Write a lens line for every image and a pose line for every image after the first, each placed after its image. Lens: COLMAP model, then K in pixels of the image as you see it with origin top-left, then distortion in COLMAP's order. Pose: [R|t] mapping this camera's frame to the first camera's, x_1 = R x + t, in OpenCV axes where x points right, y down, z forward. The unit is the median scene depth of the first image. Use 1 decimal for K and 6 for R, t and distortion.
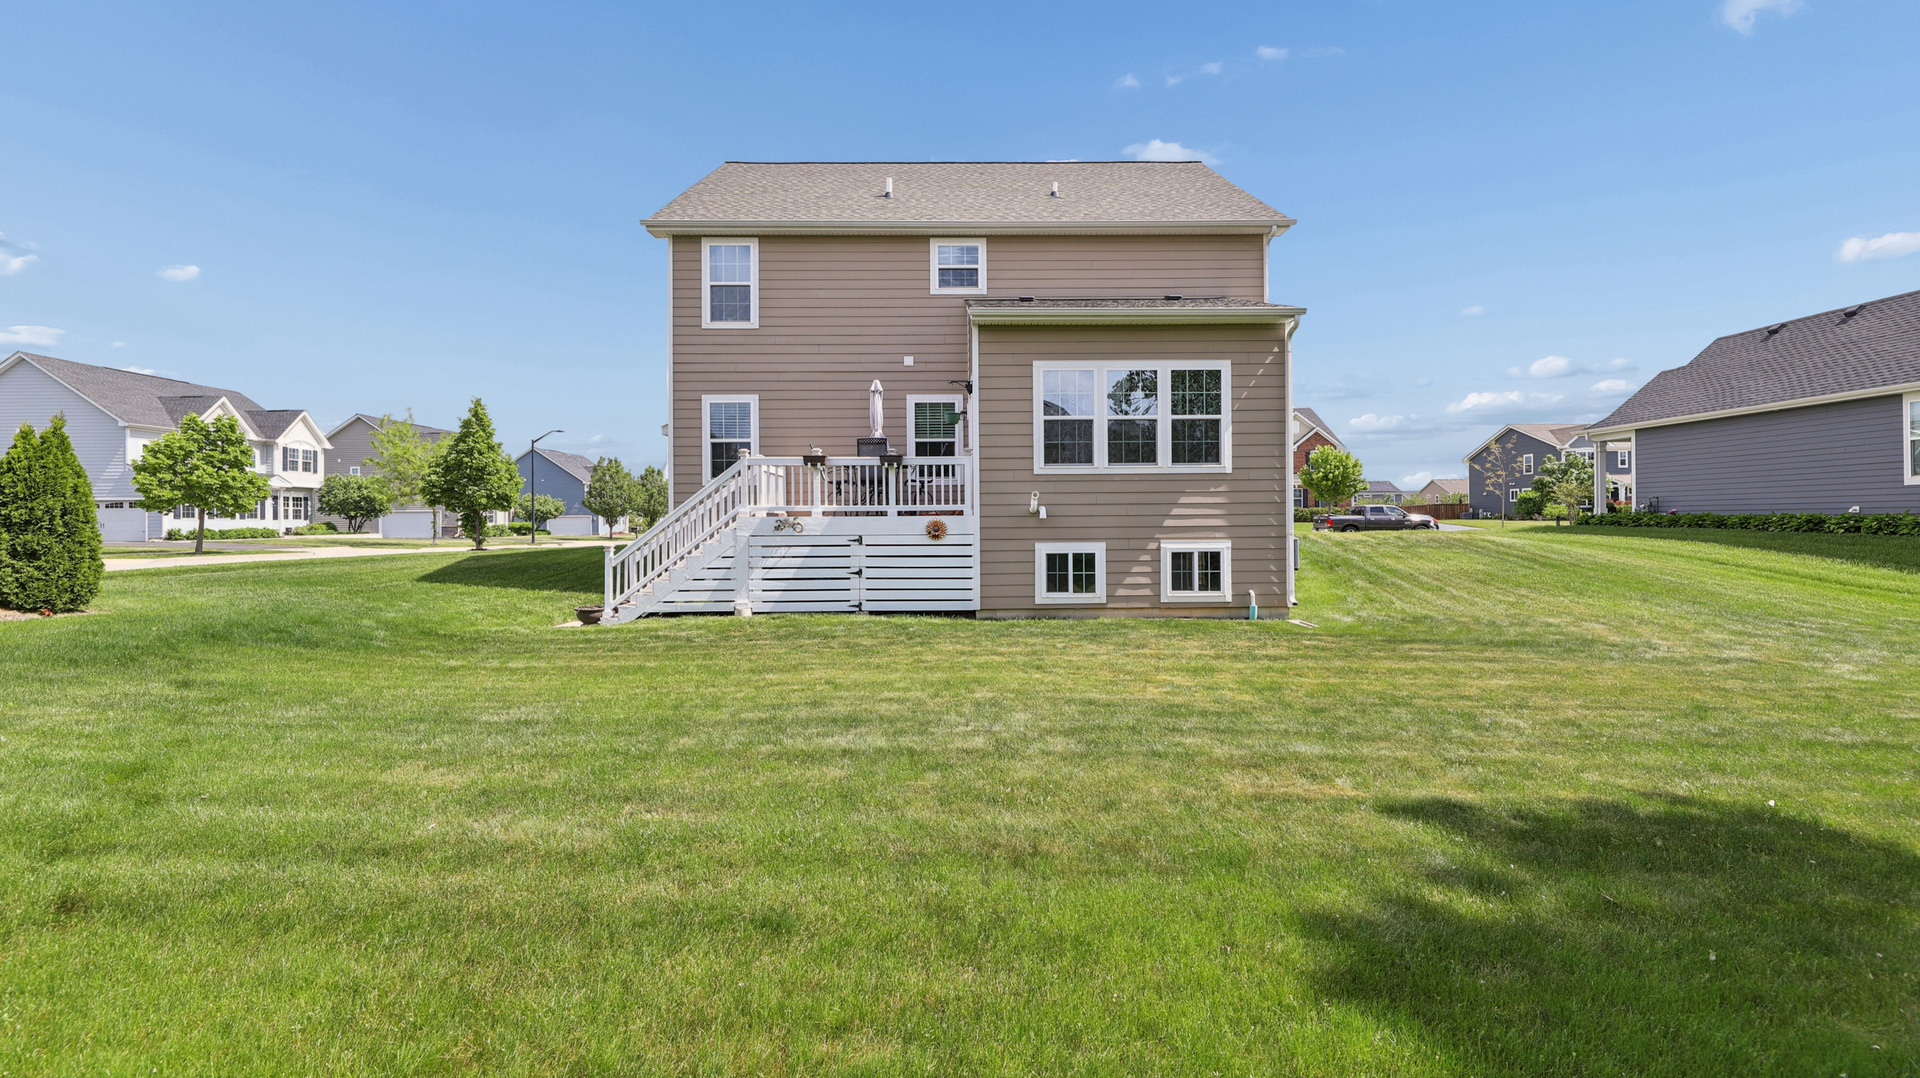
lens RADIAL K [[777.2, 0, 963.0], [0, 777.2, 538.8], [0, 0, 1]] dist [-0.001670, -0.001272]
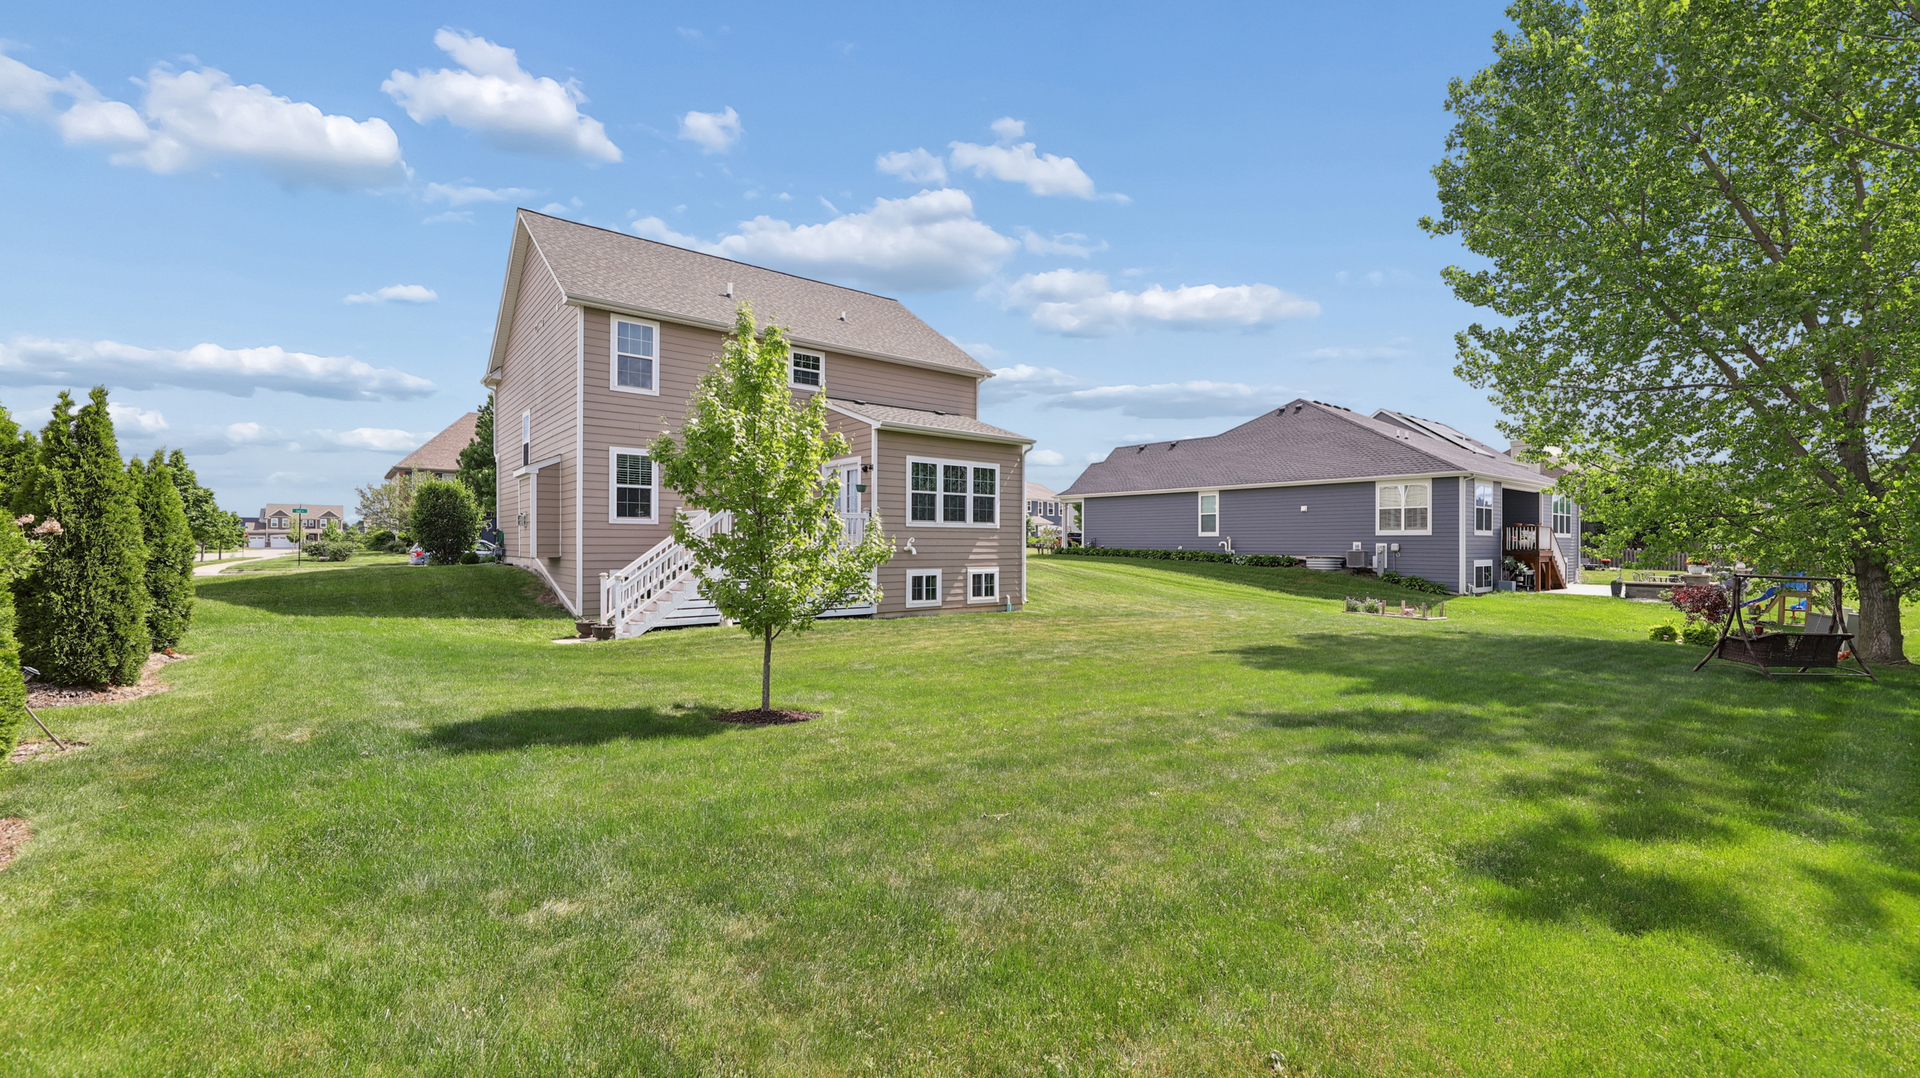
lens RADIAL K [[777.2, 0, 963.0], [0, 777.2, 538.8], [0, 0, 1]] dist [-0.001670, -0.001272]
pose [[0.780980, 0.014970, 0.624377, -0.807074], [0.001268, 0.999673, -0.025554, -0.016839], [-0.624555, 0.020749, 0.780705, -0.312166]]
